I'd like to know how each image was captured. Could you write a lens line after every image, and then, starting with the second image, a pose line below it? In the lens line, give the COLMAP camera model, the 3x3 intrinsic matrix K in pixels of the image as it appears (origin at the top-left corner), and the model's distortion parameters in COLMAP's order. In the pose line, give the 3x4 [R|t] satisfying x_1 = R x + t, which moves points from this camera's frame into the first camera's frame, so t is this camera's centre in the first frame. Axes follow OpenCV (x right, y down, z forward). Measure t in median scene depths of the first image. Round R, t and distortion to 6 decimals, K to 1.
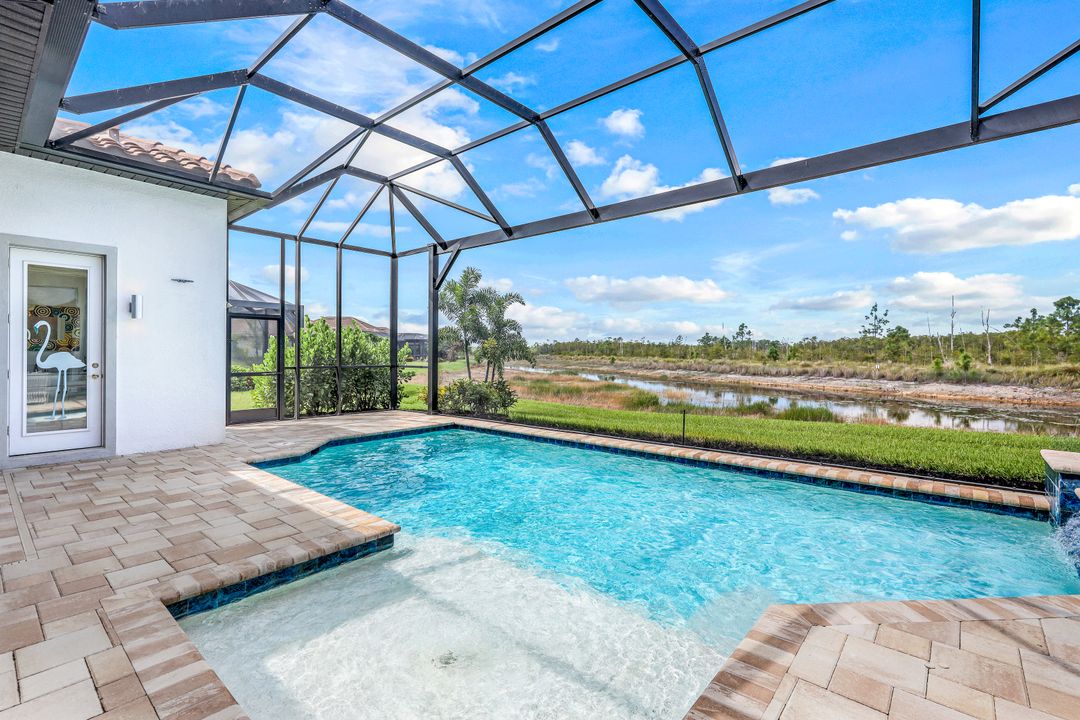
lens RADIAL K [[491.1, 0, 533.3], [0, 491.1, 351.6], [0, 0, 1]] dist [-0.001428, 0.001606]
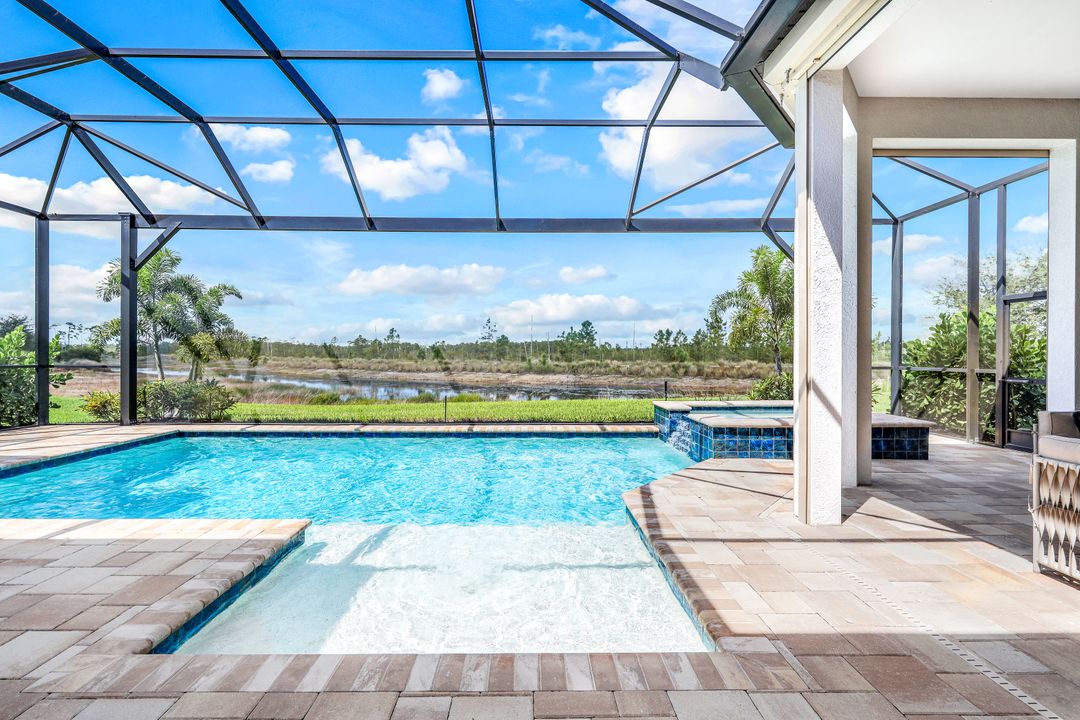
lens RADIAL K [[439.4, 0, 534.0], [0, 439.4, 357.0], [0, 0, 1]] dist [-0.002946, 0.000662]
pose [[0.746823, -0.002111, 0.665020, -0.048125], [-0.004910, 0.999950, 0.008688, 0.001705], [-0.665005, -0.009753, 0.746775, 0.004334]]
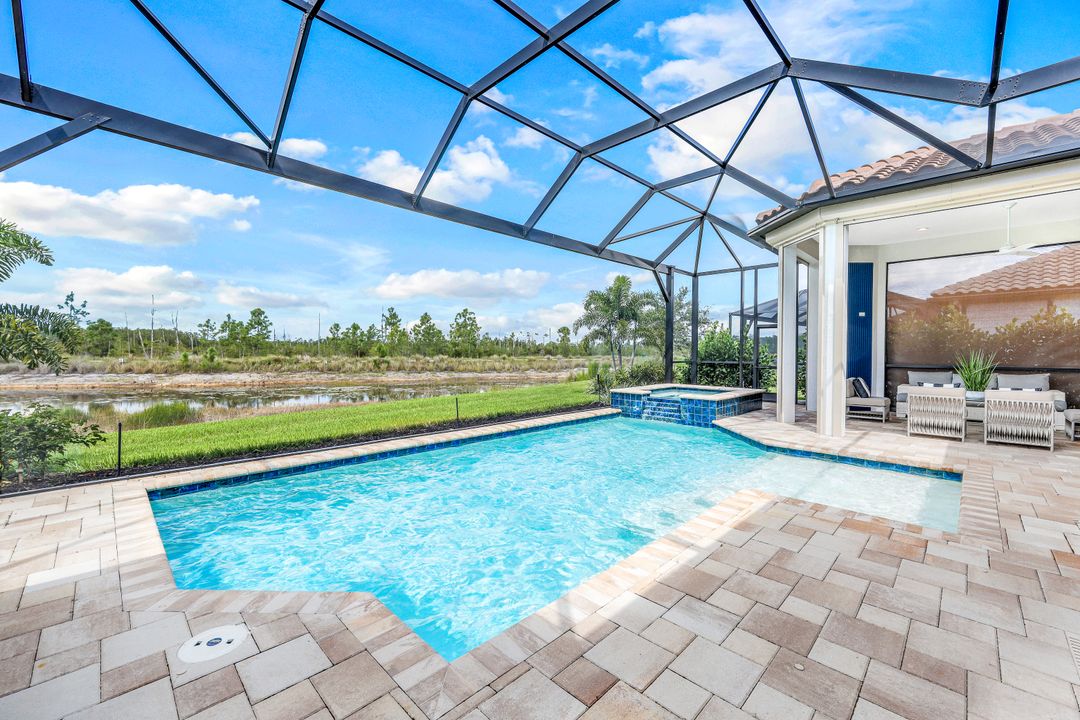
lens RADIAL K [[439.4, 0, 539.3], [0, 439.4, 344.0], [0, 0, 1]] dist [-0.002946, 0.000662]
pose [[0.066912, 0.015621, 0.997637, -0.132512], [-0.012245, 0.999815, -0.014834, 0.000705], [-0.997684, -0.011224, 0.067091, 0.134281]]
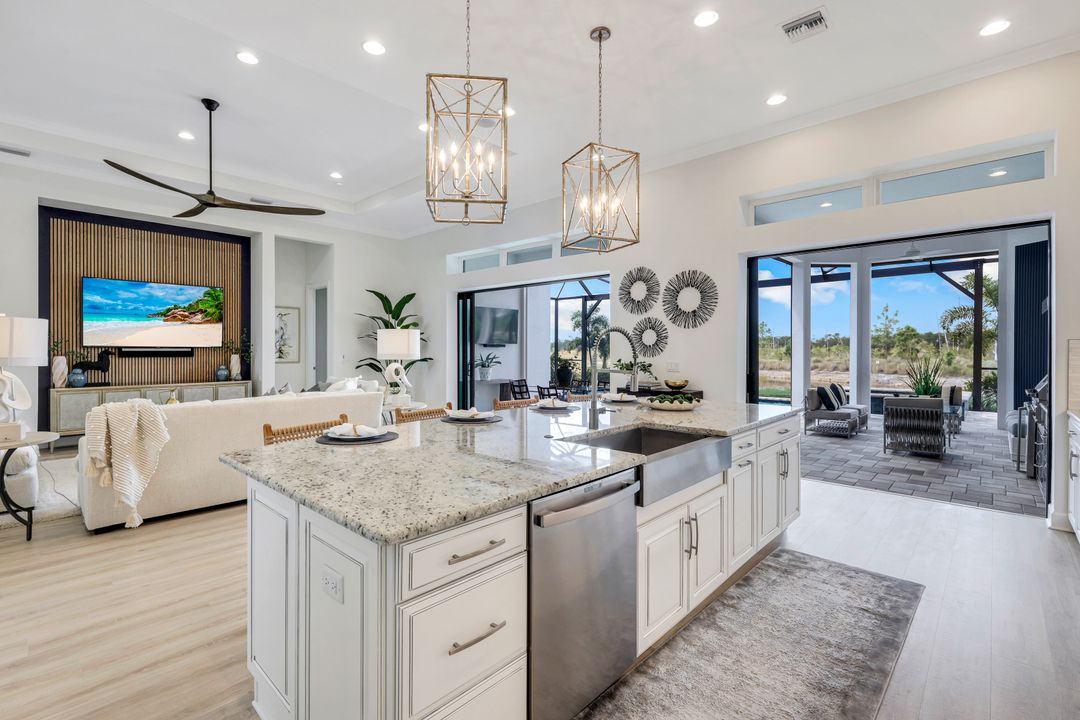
lens RADIAL K [[492.7, 0, 533.8], [0, 492.7, 350.4], [0, 0, 1]] dist [0.003292, -0.000595]
pose [[0.999368, 0.002512, -0.035454, -0.086214], [-0.002270, 0.999974, 0.006880, -0.004725], [0.035470, -0.006796, 0.999348, -0.236823]]
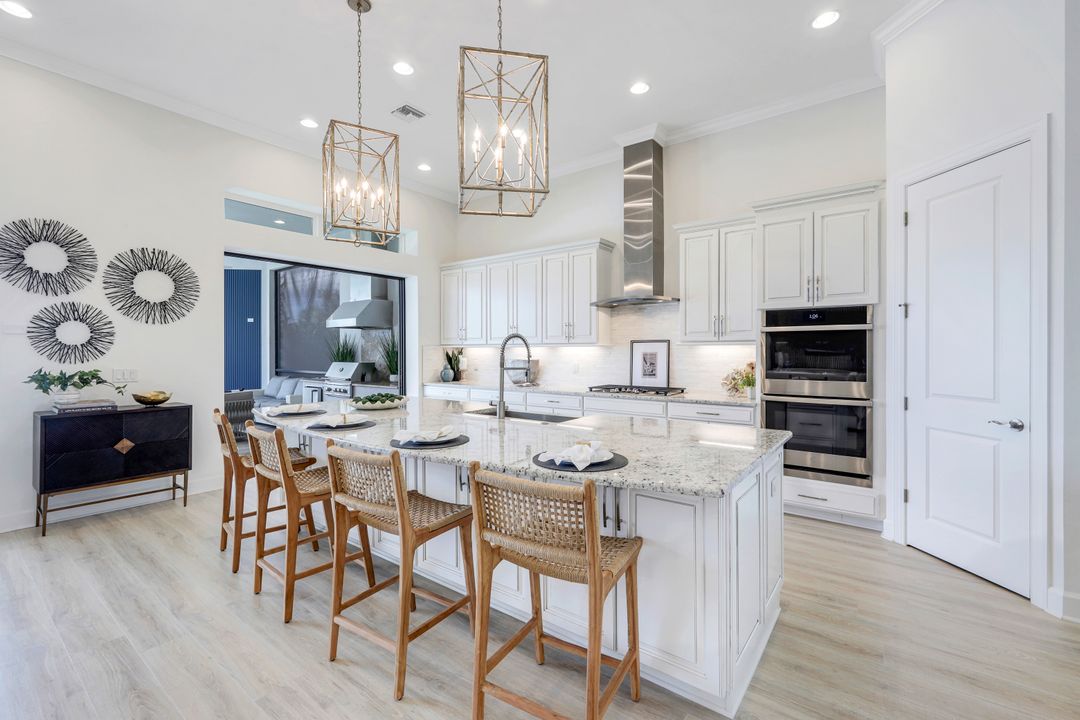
lens RADIAL K [[467.3, 0, 535.1], [0, 467.3, 349.8], [0, 0, 1]] dist [-0.002882, 0.000782]
pose [[-0.064726, 0.003128, 0.997898, -0.159102], [-0.005779, 0.999977, -0.003509, -0.004655], [-0.997886, -0.005994, -0.064706, -0.166539]]
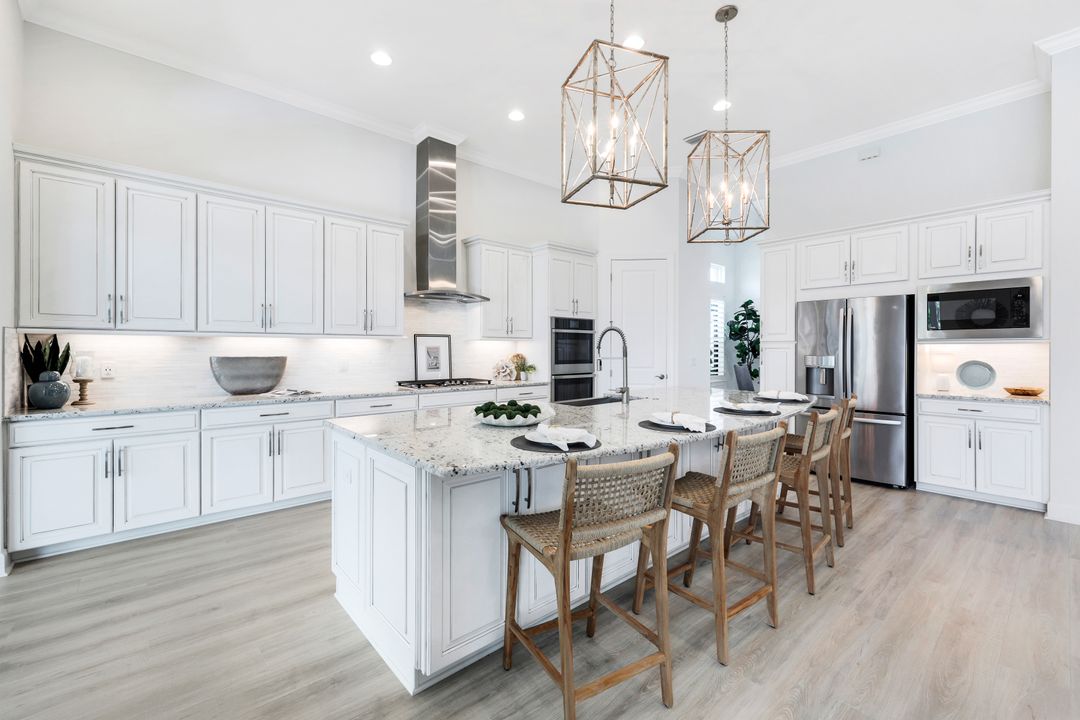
lens RADIAL K [[448.8, 0, 538.1], [0, 448.8, 358.7], [0, 0, 1]] dist [0.004966, -0.000786]
pose [[-0.990987, -0.002411, 0.133935, -0.075390], [-0.000547, 0.999902, 0.013954, -0.002810], [-0.133956, 0.013755, -0.990892, -0.080895]]
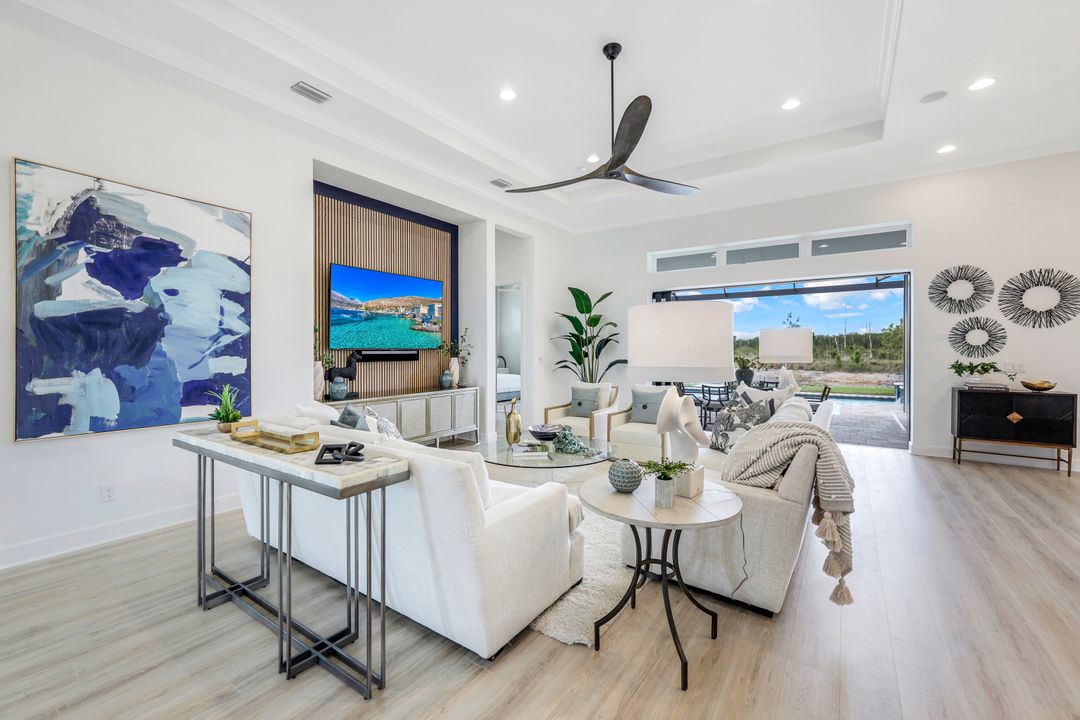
lens RADIAL K [[448.8, 0, 533.7], [0, 448.8, 356.3], [0, 0, 1]] dist [0.004966, -0.000786]
pose [[0.993835, -0.003024, 0.110824, -0.210171], [0.001109, 0.999849, 0.017340, -0.004640], [-0.110860, -0.017110, 0.993689, -0.202114]]
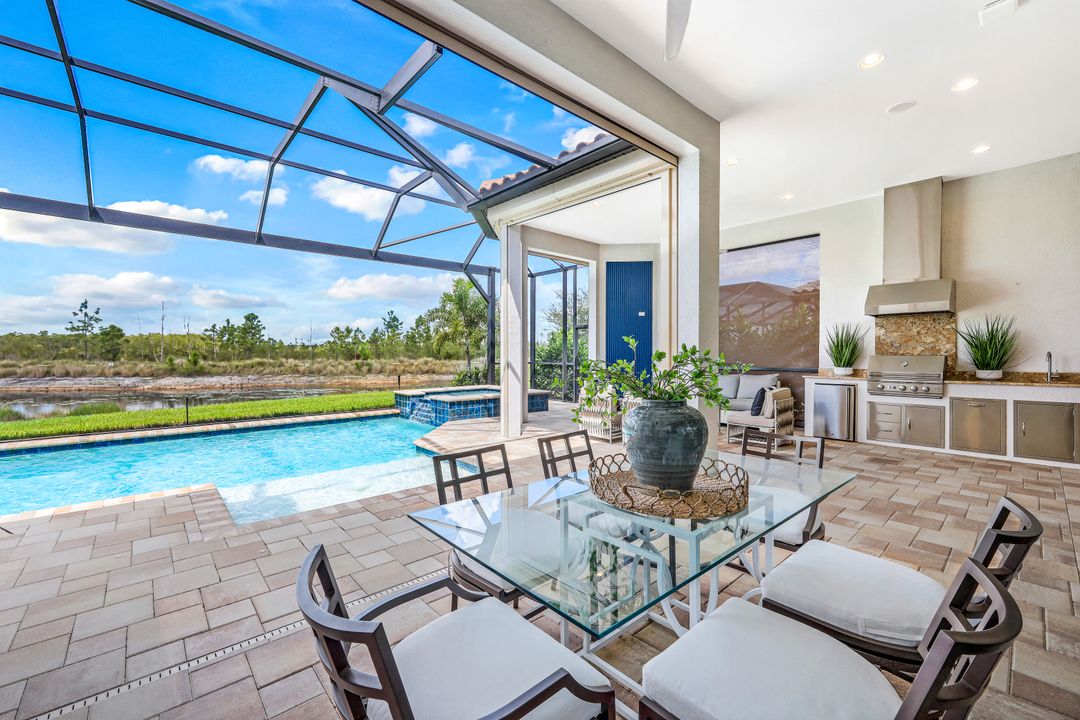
lens RADIAL K [[439.4, 0, 538.2], [0, 439.4, 354.9], [0, 0, 1]] dist [-0.002946, 0.000662]
pose [[0.120408, -0.004925, 0.992712, -0.123065], [-0.006272, 0.999964, 0.005722, -0.000194], [-0.992705, -0.006915, 0.120373, -0.000791]]
